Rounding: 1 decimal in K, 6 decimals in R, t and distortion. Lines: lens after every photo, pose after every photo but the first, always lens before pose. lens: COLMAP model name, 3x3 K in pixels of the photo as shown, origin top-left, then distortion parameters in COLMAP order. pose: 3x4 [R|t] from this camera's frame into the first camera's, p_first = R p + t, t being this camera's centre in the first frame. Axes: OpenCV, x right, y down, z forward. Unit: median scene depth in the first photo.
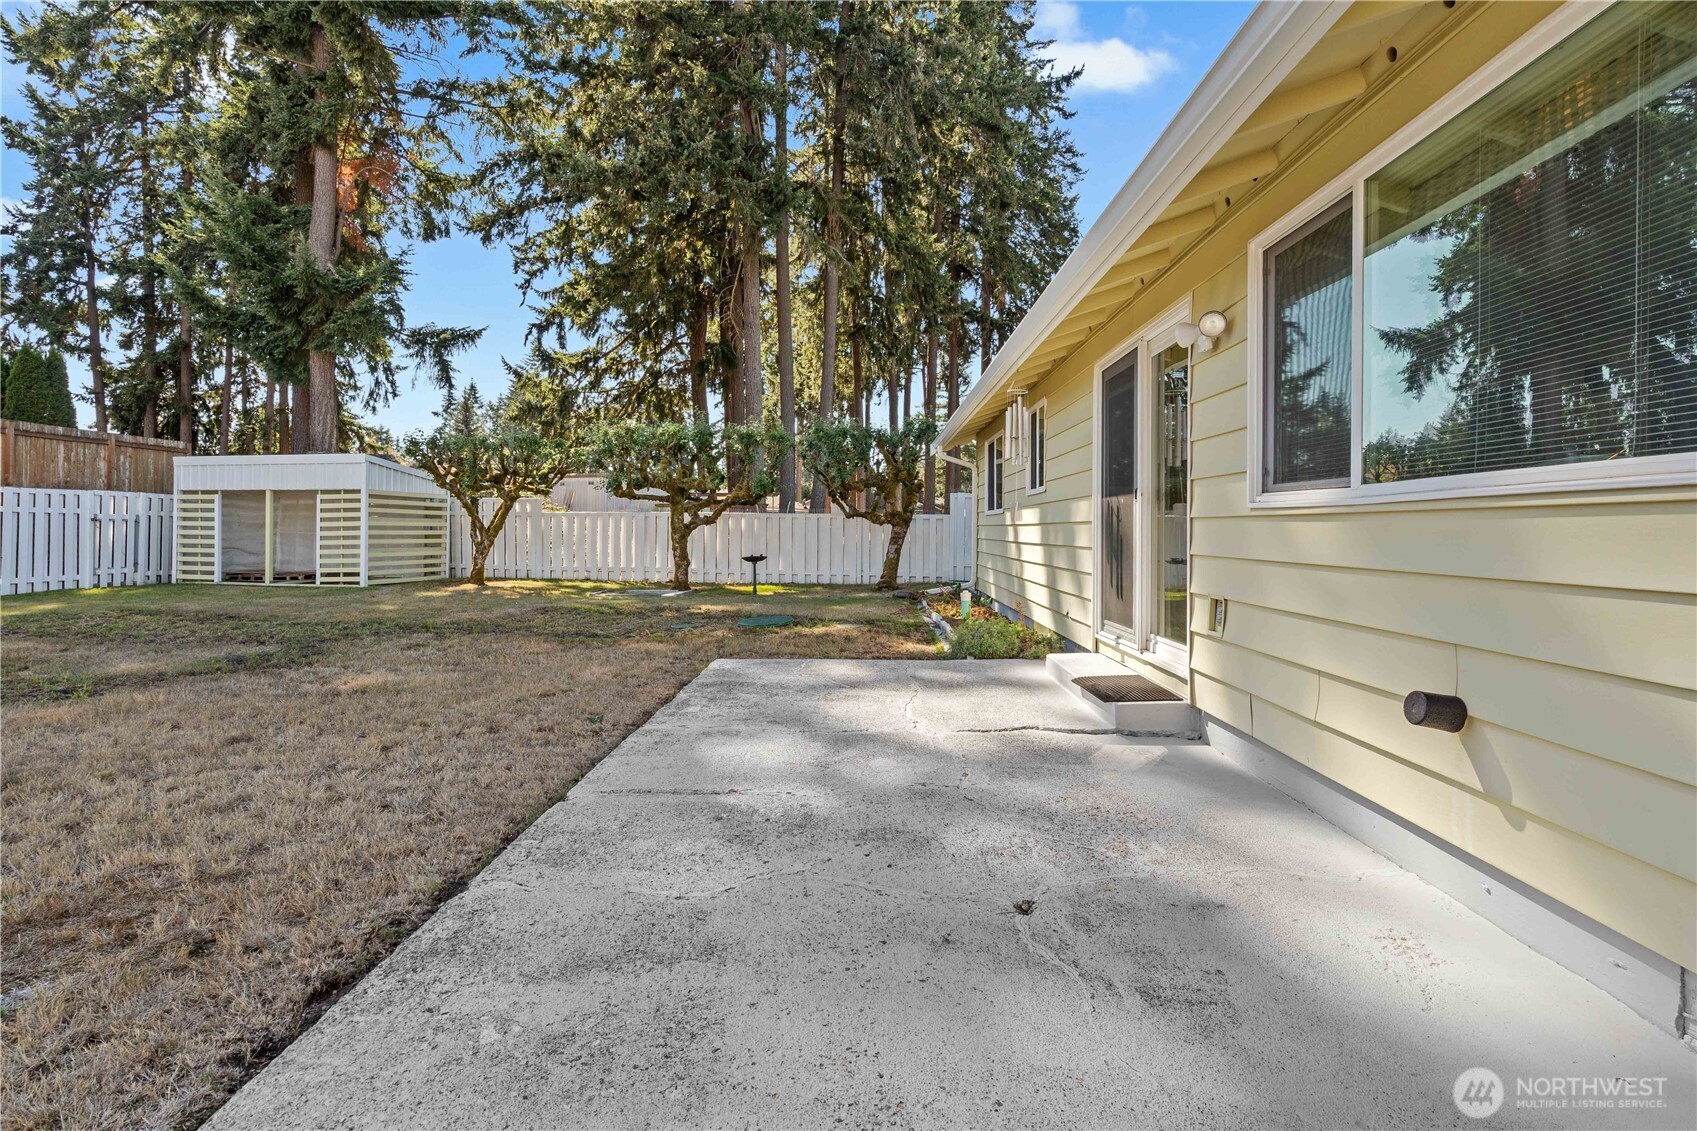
lens RADIAL K [[774.2, 0, 857.7], [0, 774.2, 524.0], [0, 0, 1]] dist [-0.008079, 0.003053]
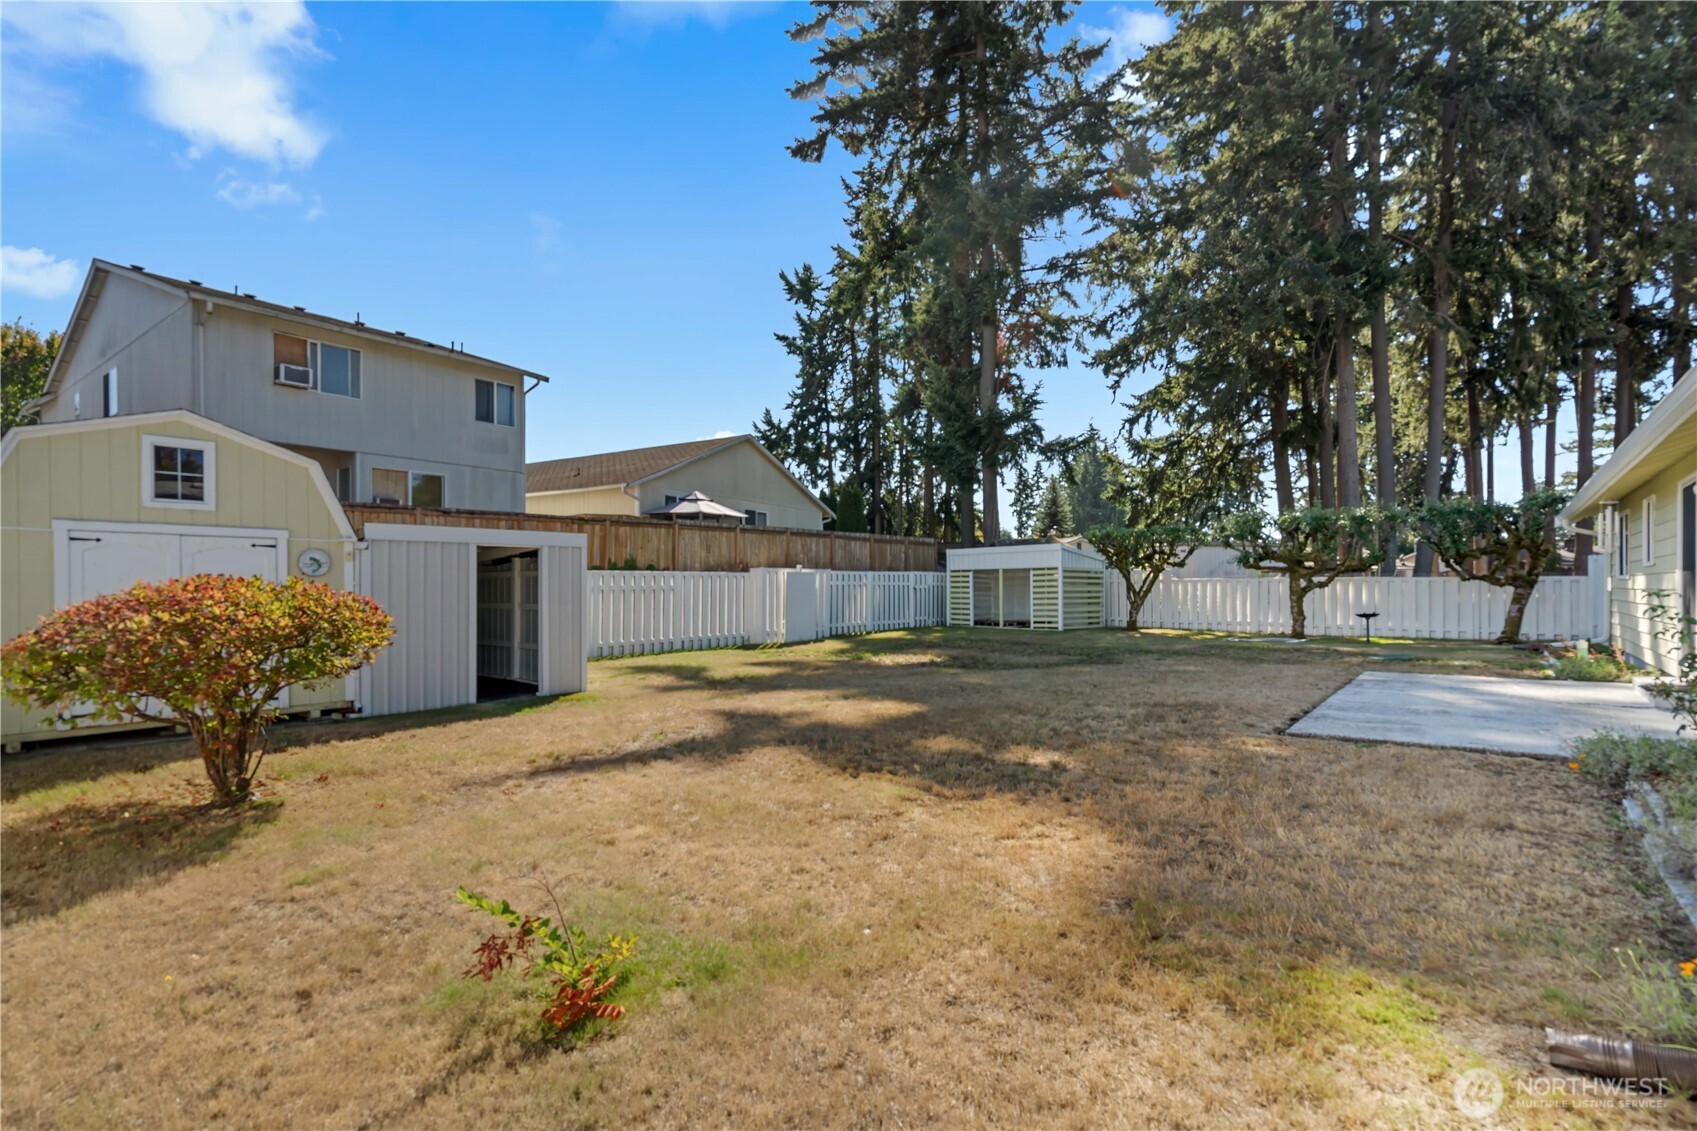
lens RADIAL K [[774.2, 0, 846.5], [0, 774.2, 584.5], [0, 0, 1]] dist [-0.008079, 0.003053]
pose [[0.773008, -0.012093, -0.634280, 0.003123], [0.013091, 0.999909, -0.003109, -0.006868], [0.634261, -0.005900, 0.773097, -0.285660]]
